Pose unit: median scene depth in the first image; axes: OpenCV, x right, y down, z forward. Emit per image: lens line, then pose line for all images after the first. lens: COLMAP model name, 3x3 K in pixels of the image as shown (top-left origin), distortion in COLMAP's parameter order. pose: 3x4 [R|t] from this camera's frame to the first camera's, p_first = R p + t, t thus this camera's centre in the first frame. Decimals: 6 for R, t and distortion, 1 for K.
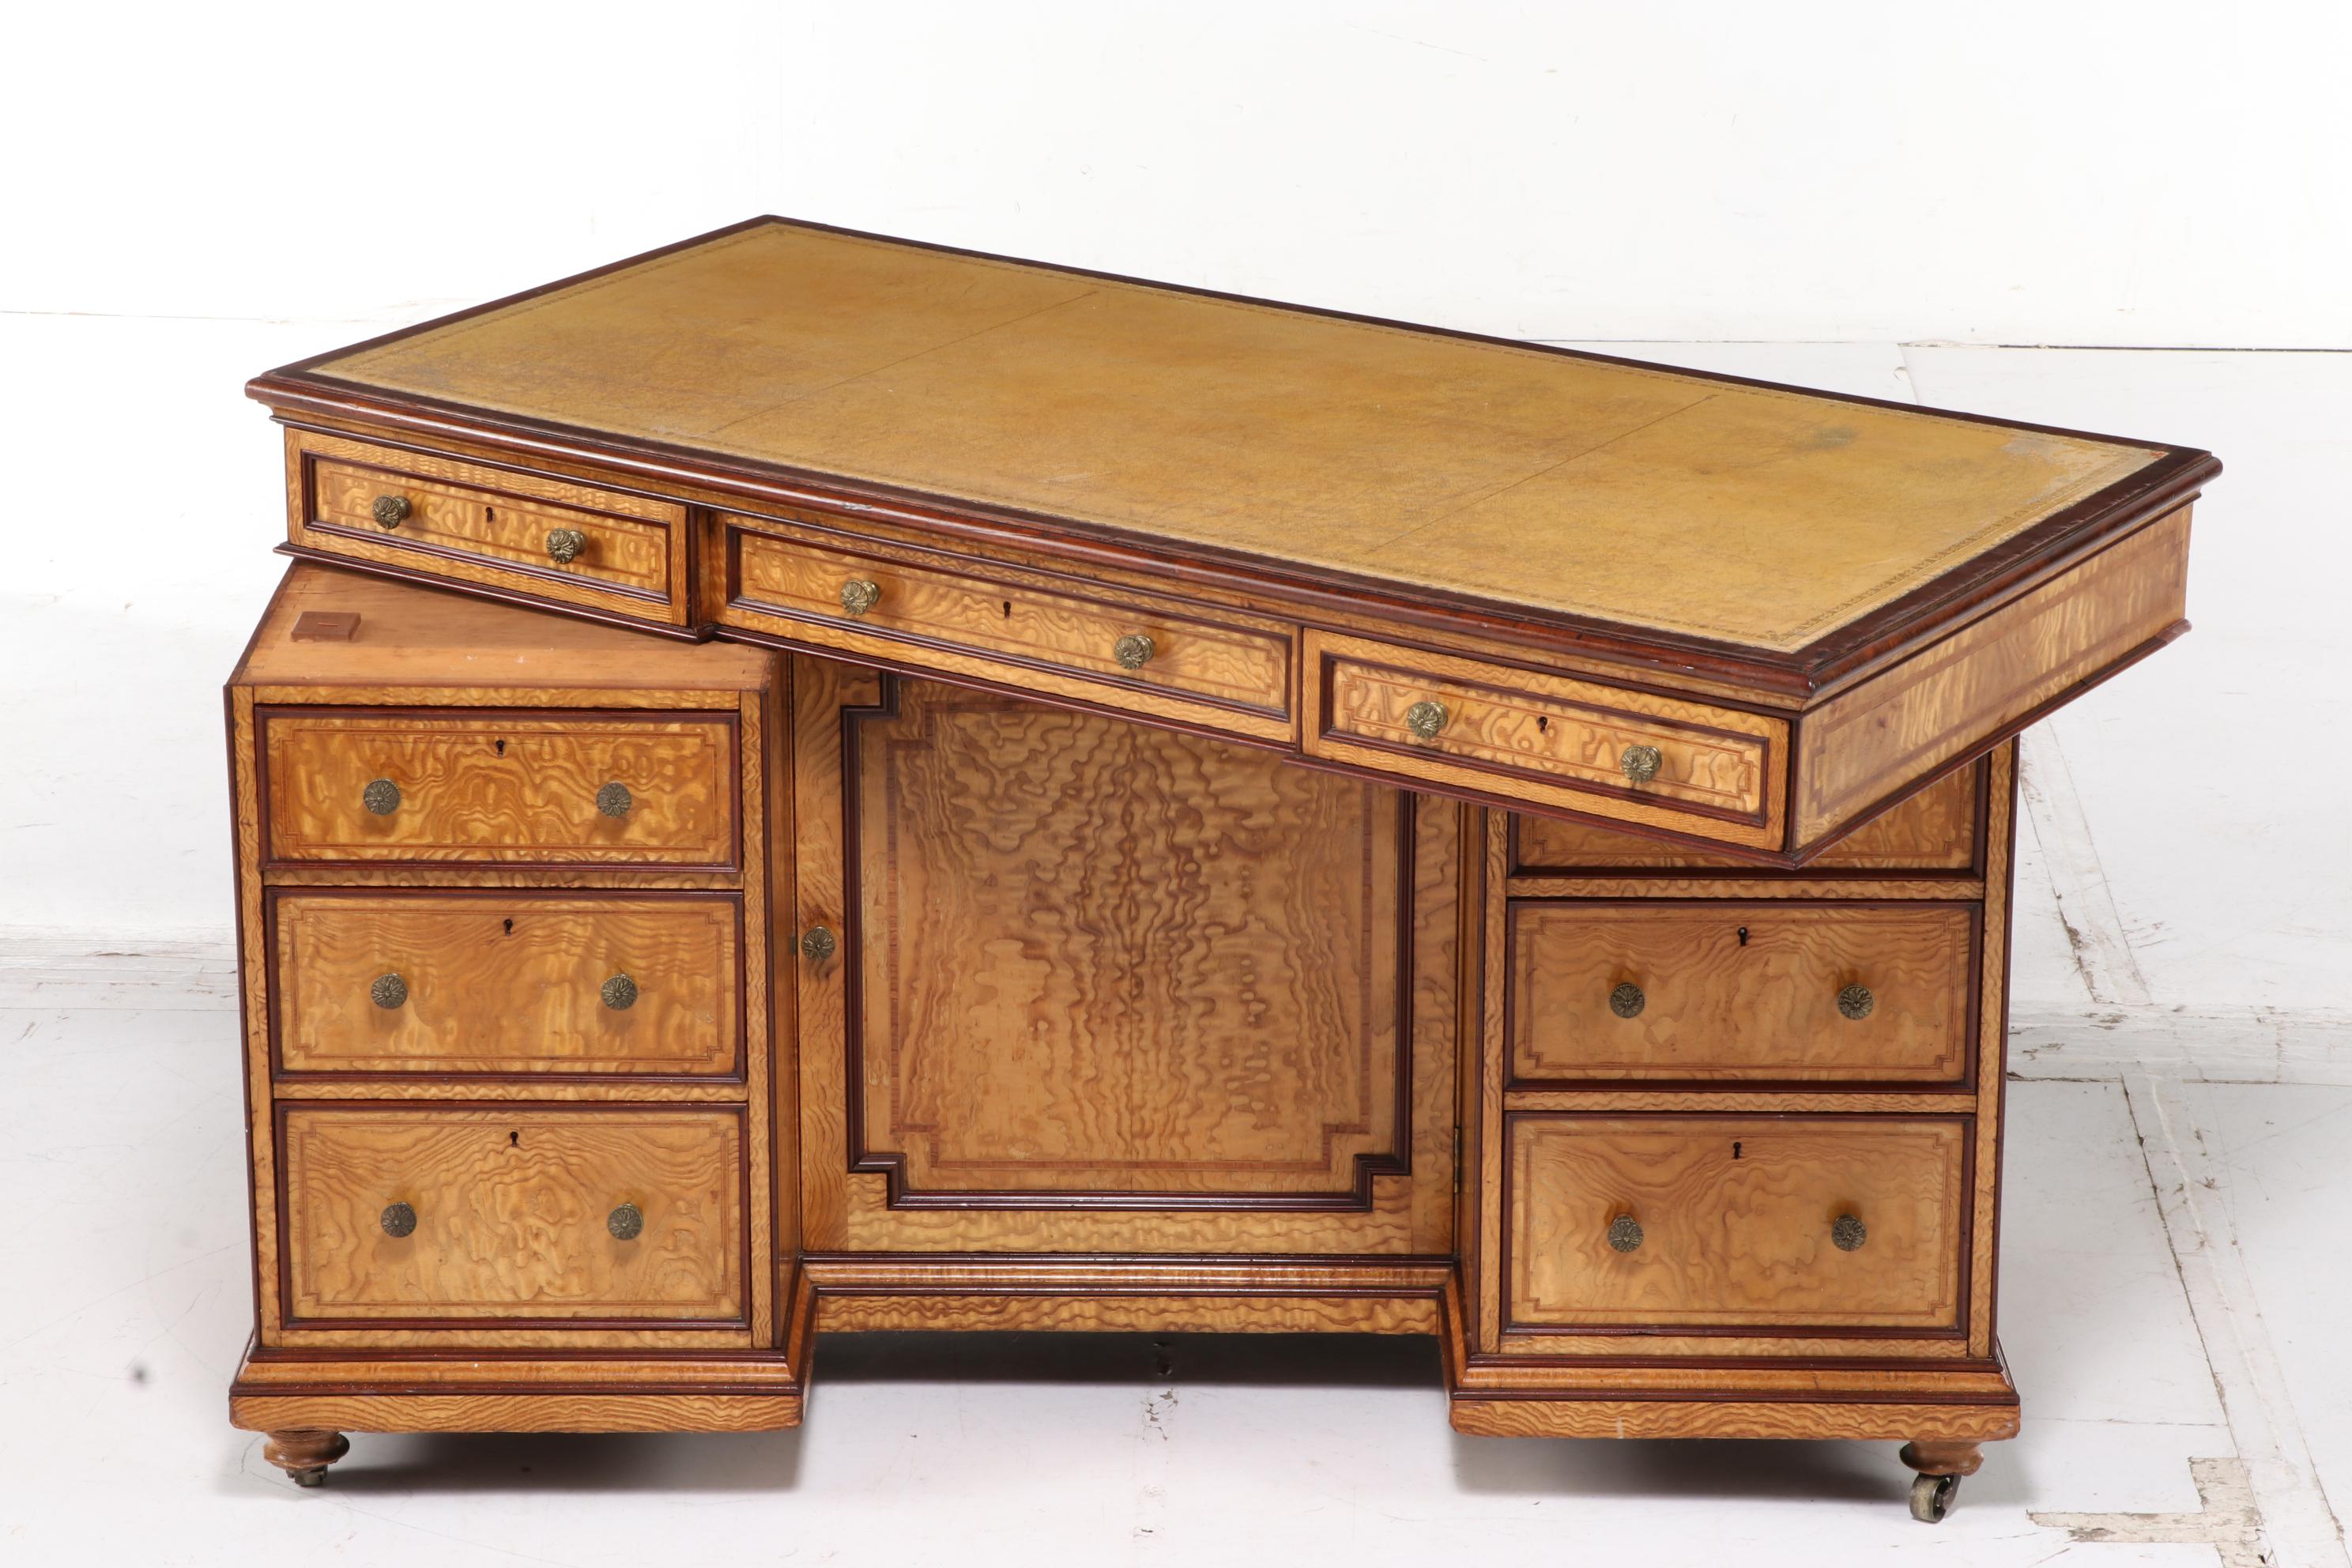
lens RADIAL K [[5883.8, 0, 1214.4], [0, 5883.8, 785.7], [0, 0, 1]] dist [0.383586, 0.147418]
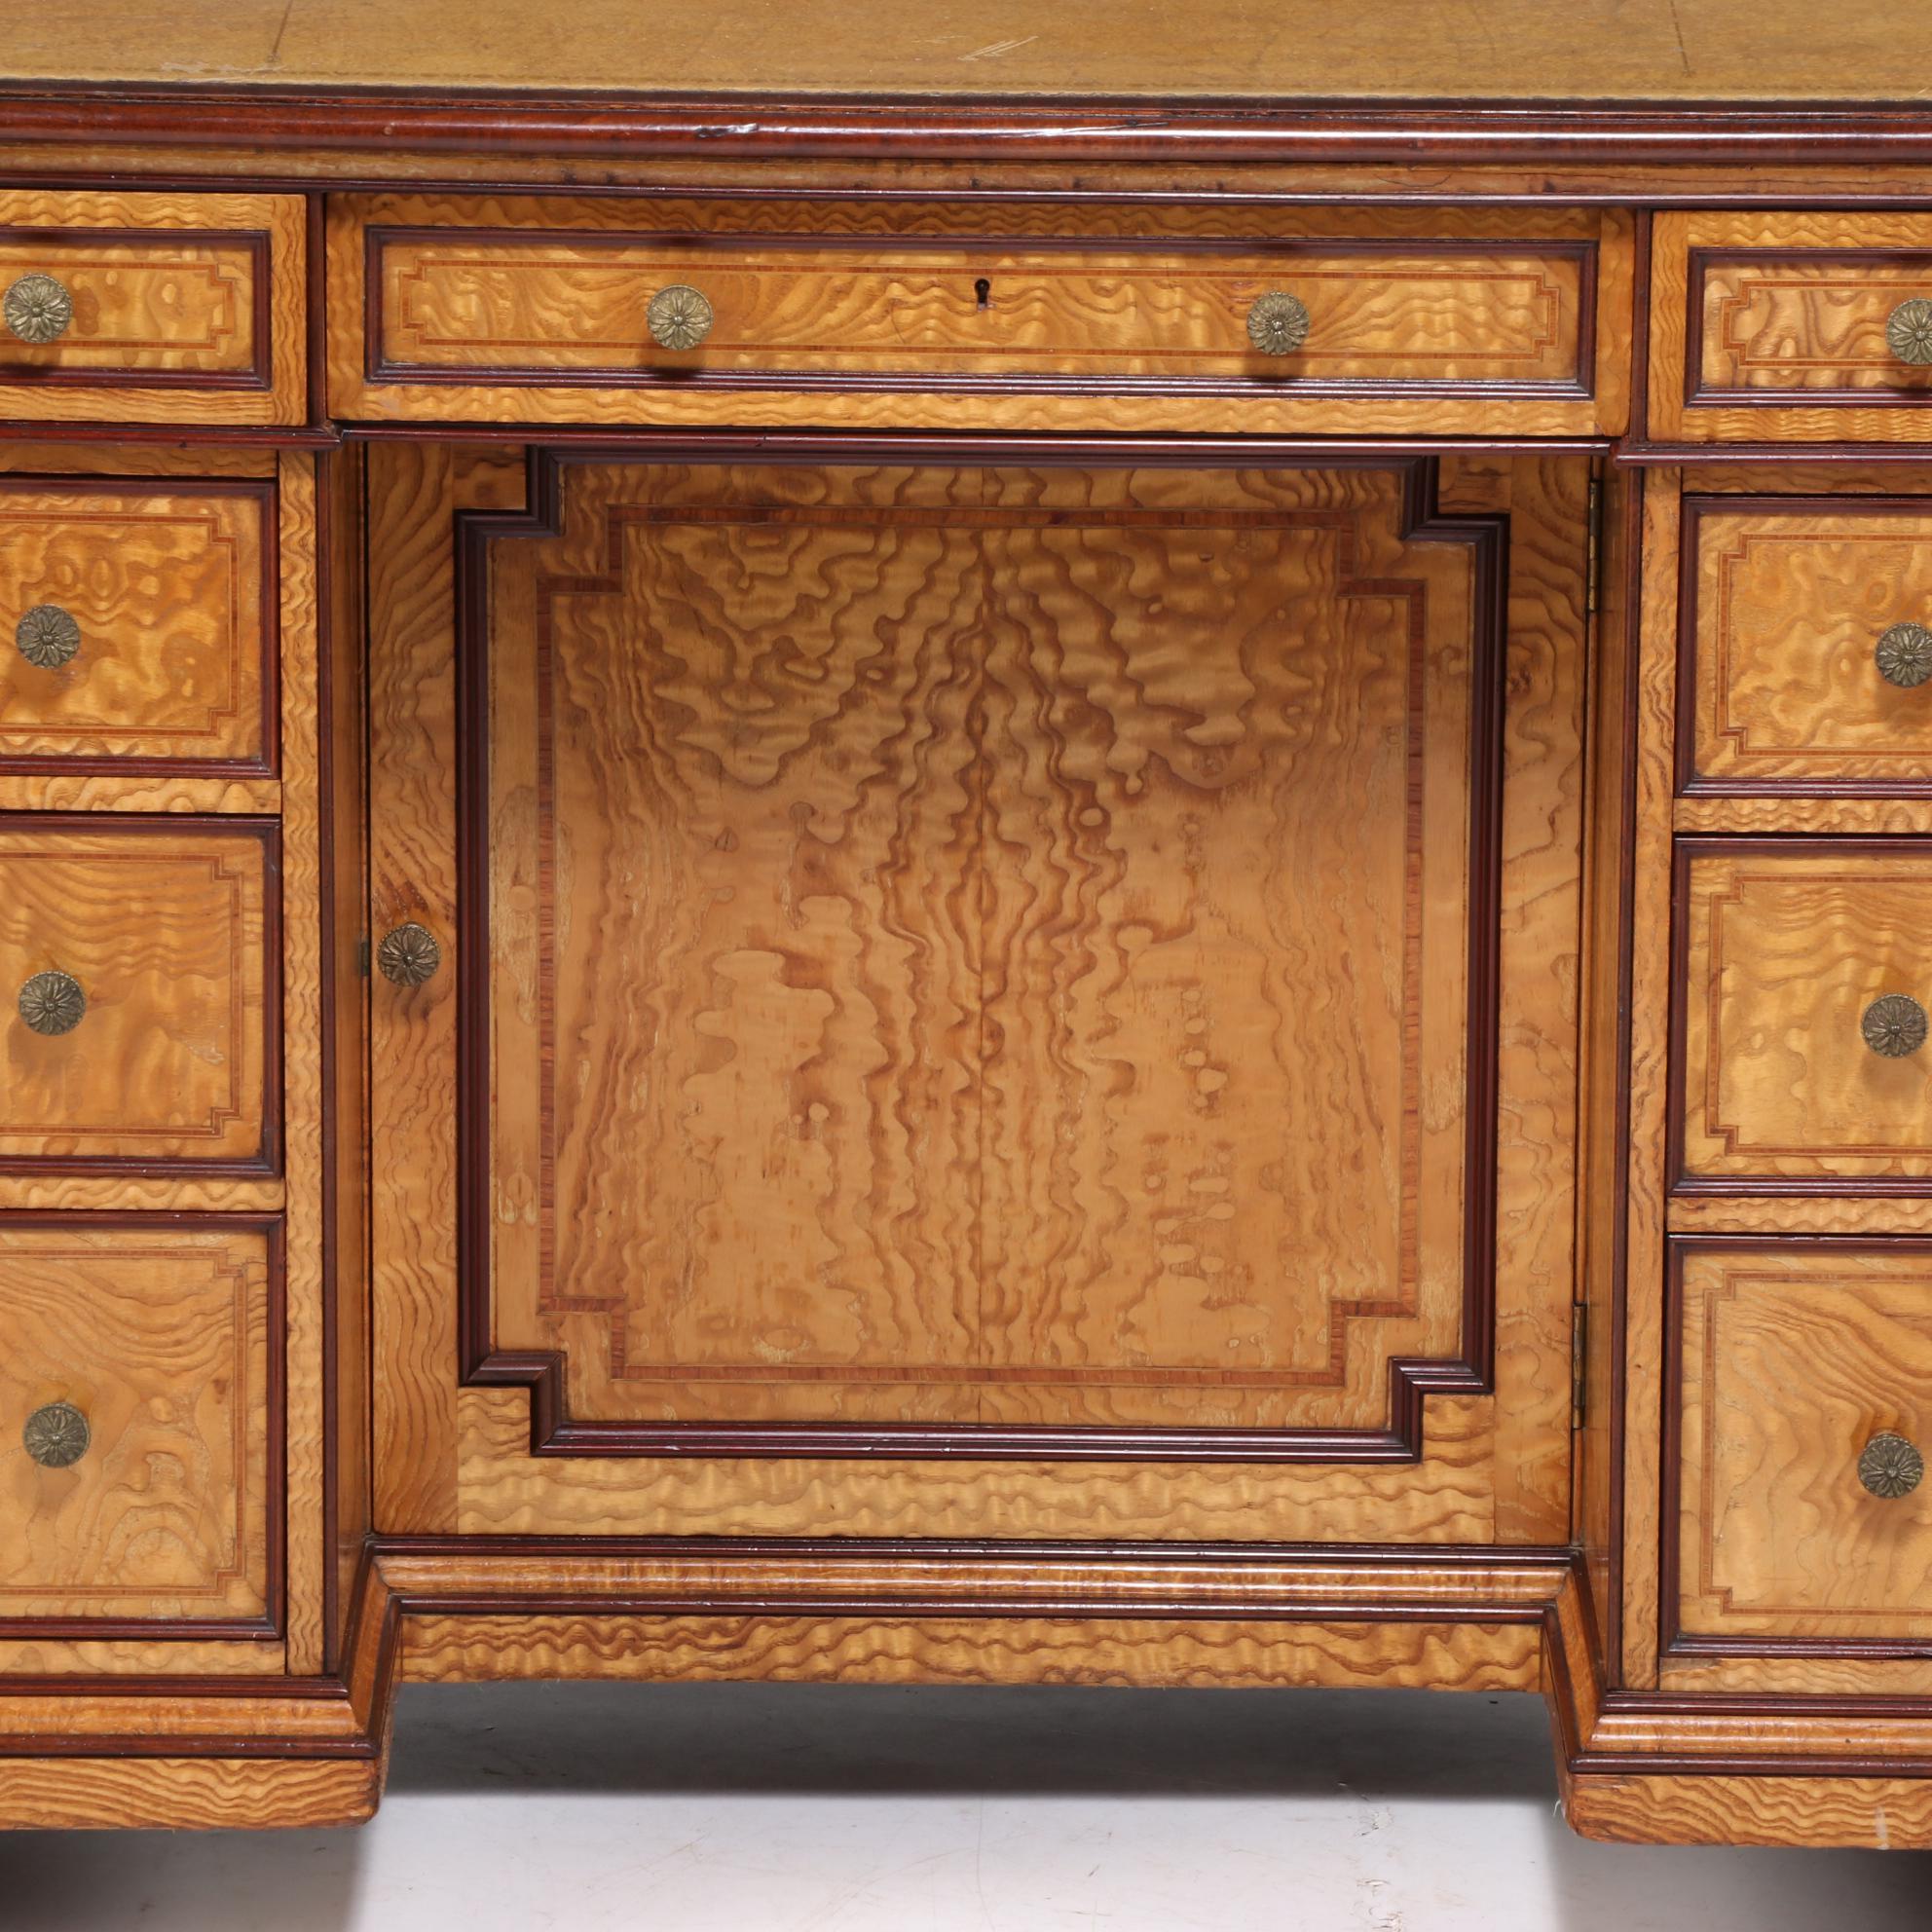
lens RADIAL K [[11691.8, 0, 1027.4], [0, 11691.8, 942.4], [0, 0, 1]] dist [0.984650, 2.100101]
pose [[0.999993, 0.003771, -0.000124, -0.010036], [-0.003773, 0.998556, -0.053581, 0.085684], [-0.000079, 0.053581, 0.998564, -0.086761]]
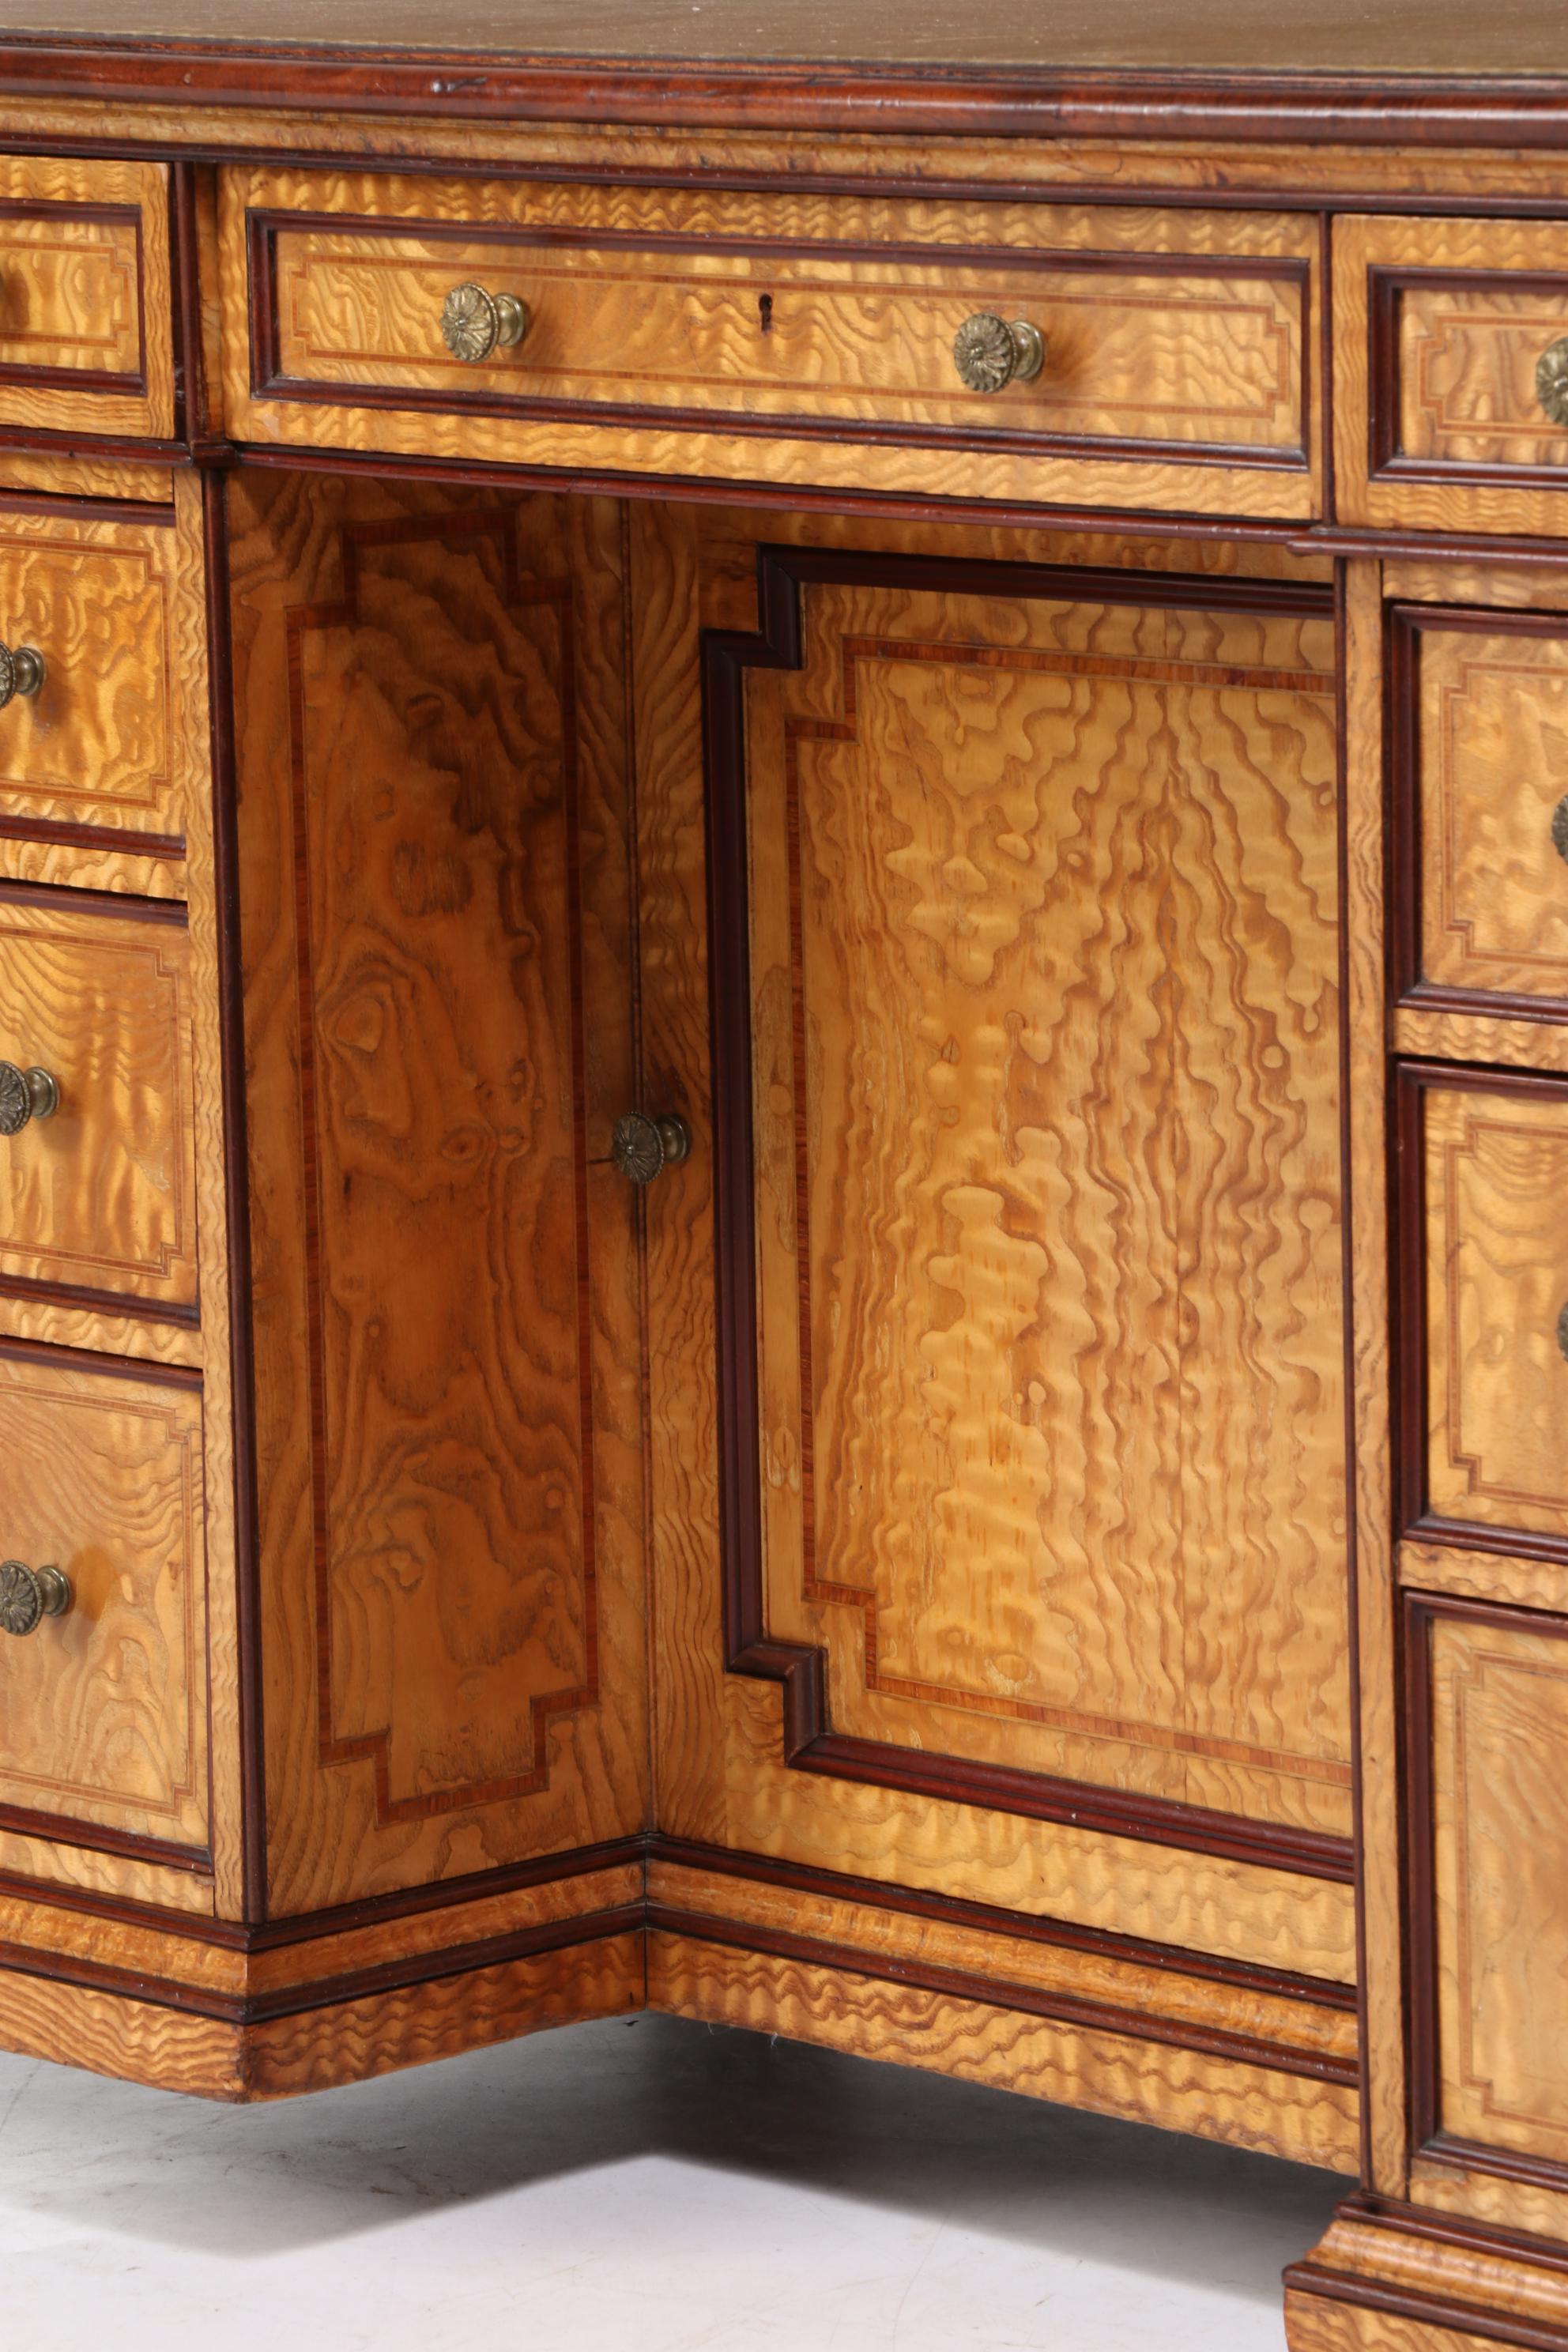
lens RADIAL K [[9581.6, 0, 784.0], [0, 9581.6, 1176.0], [0, 0, 1]] dist [1.031471, -1.055164]
pose [[0.705395, 0.093599, -0.702607, 0.490259], [-0.194541, 0.978743, -0.064928, 0.078582], [0.681595, 0.182486, 0.708610, 0.474342]]
